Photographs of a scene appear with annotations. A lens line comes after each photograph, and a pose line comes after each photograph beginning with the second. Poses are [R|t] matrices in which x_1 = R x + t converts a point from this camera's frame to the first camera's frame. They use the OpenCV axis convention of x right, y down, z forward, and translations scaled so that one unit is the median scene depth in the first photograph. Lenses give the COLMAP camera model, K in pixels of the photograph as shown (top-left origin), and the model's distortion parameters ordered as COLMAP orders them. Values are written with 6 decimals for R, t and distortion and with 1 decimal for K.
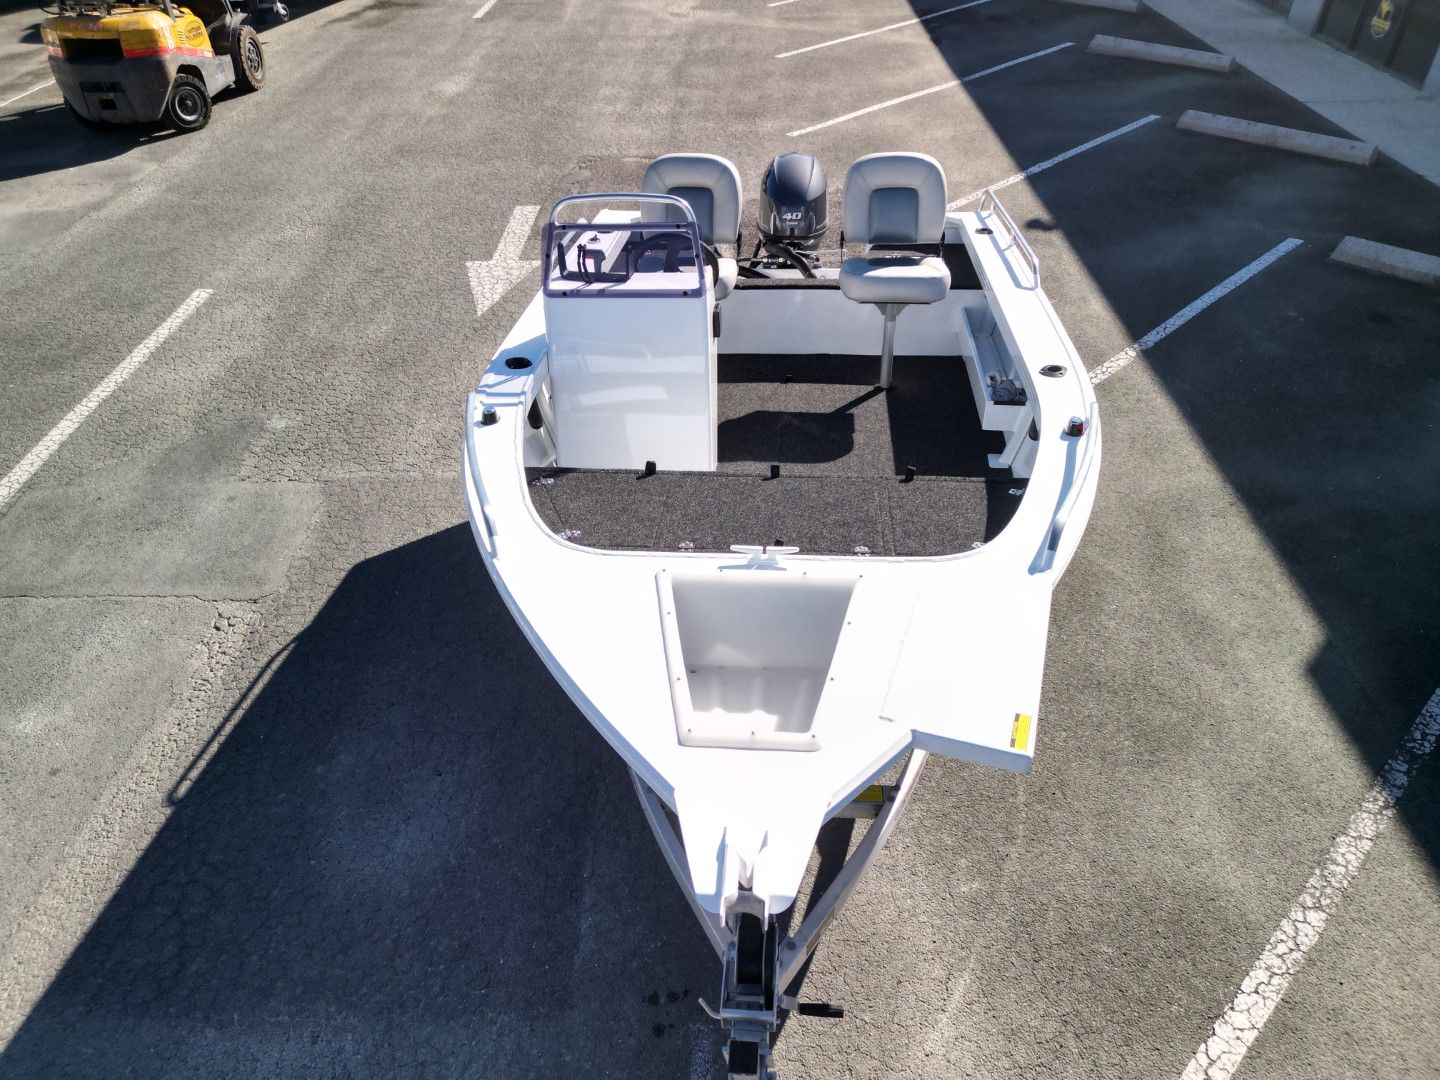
lens RADIAL K [[1017.4, 0, 722.8], [0, 1017.4, 534.5], [0, 0, 1]] dist [0.042100, -0.035282]
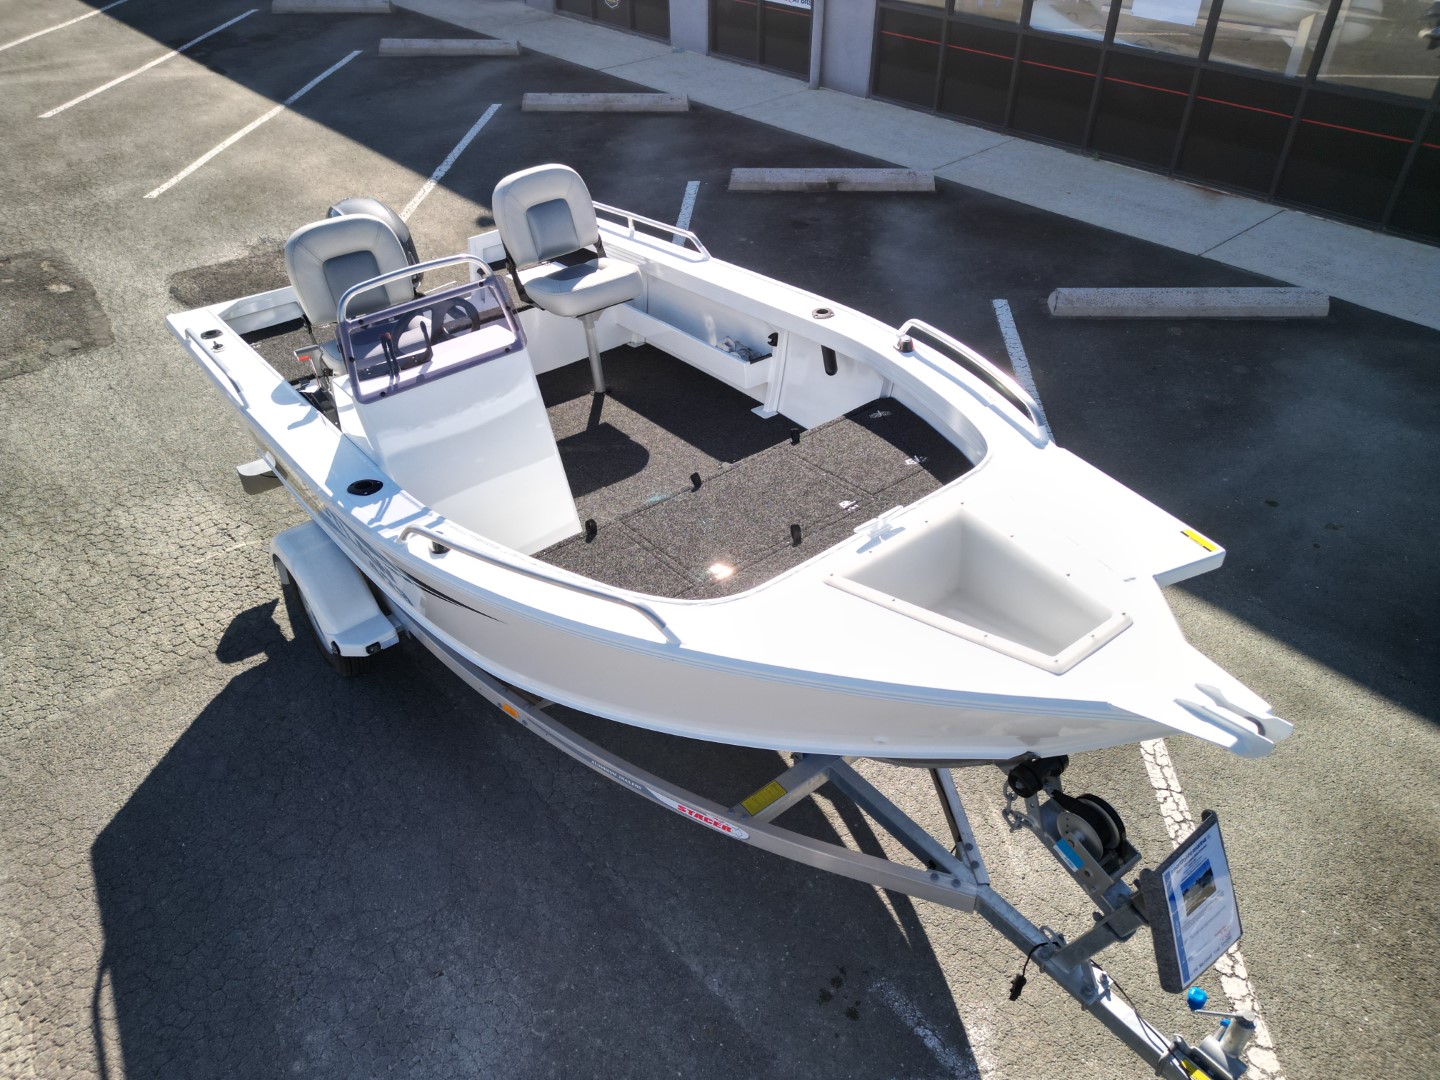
lens RADIAL K [[1017.4, 0, 722.8], [0, 1017.4, 534.5], [0, 0, 1]] dist [0.042100, -0.035282]
pose [[0.742777, -0.405578, 0.532719, -0.258254], [0.406530, 0.905391, 0.122478, -0.066189], [-0.531993, 0.125592, 0.837383, 0.073830]]
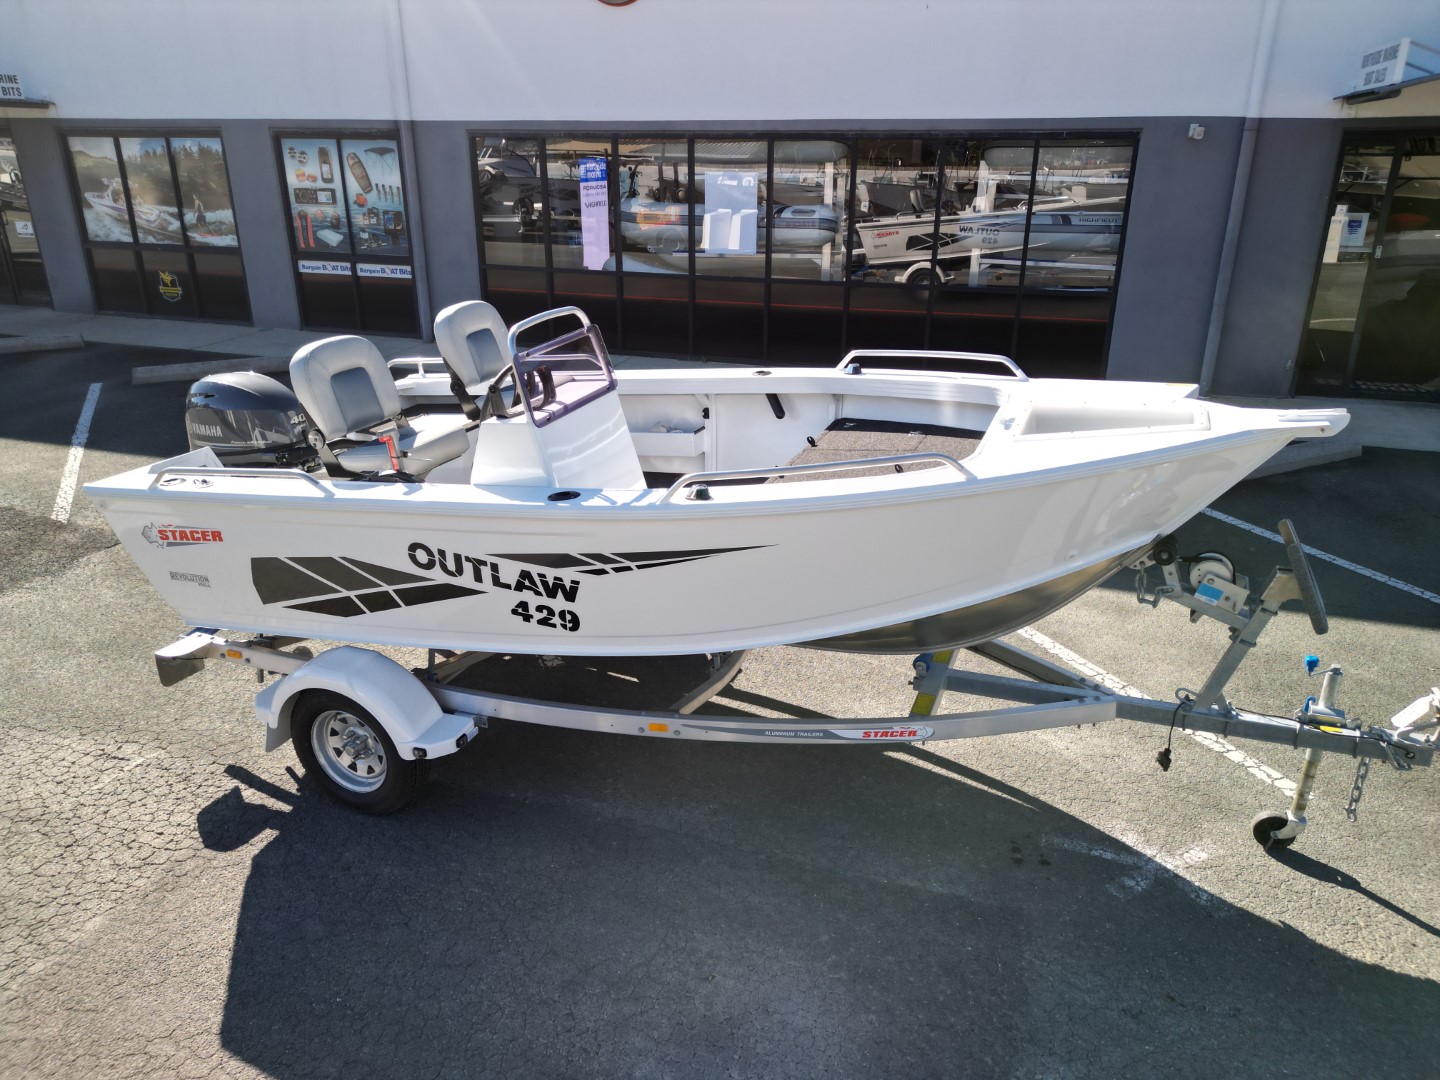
lens RADIAL K [[1012.7, 0, 721.9], [0, 1012.7, 537.4], [0, 0, 1]] dist [0.061735, -0.061447]
pose [[0.305396, -0.341691, 0.888808, -0.563979], [0.572475, 0.811765, 0.115369, -0.092580], [-0.760924, 0.473587, 0.443520, 0.289680]]
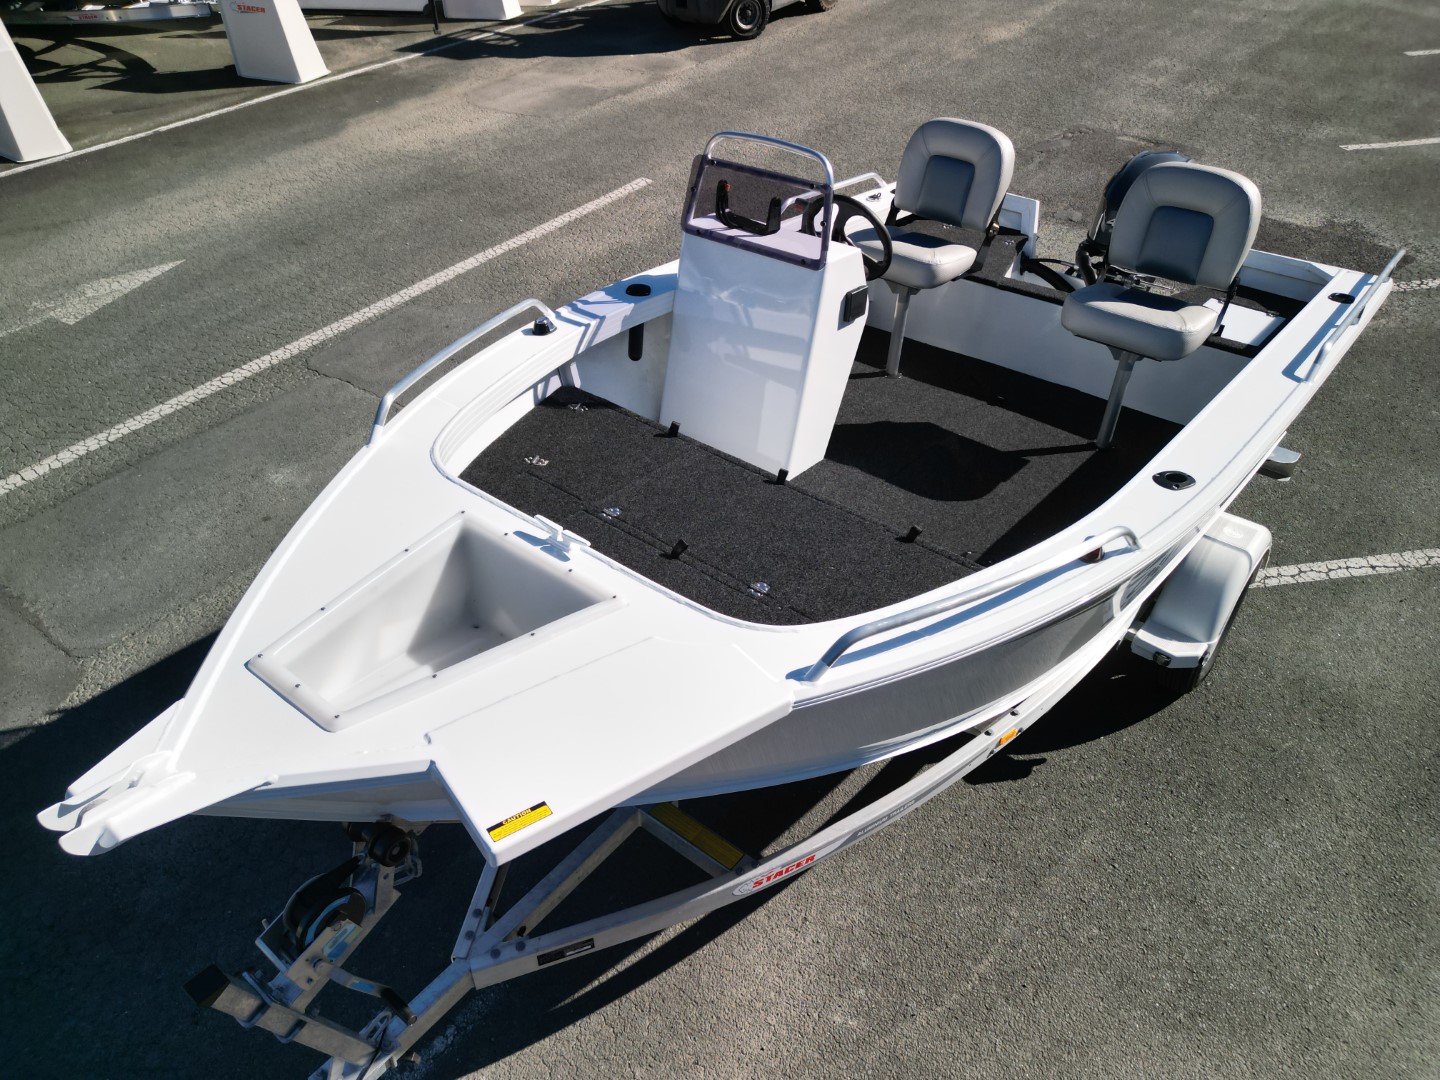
lens RADIAL K [[1012.7, 0, 721.9], [0, 1012.7, 537.4], [0, 0, 1]] dist [0.061735, -0.061447]
pose [[0.822854, 0.362224, -0.437841, 0.216449], [-0.343695, 0.930838, 0.124157, -0.054914], [0.452532, 0.048321, 0.890438, 0.103041]]
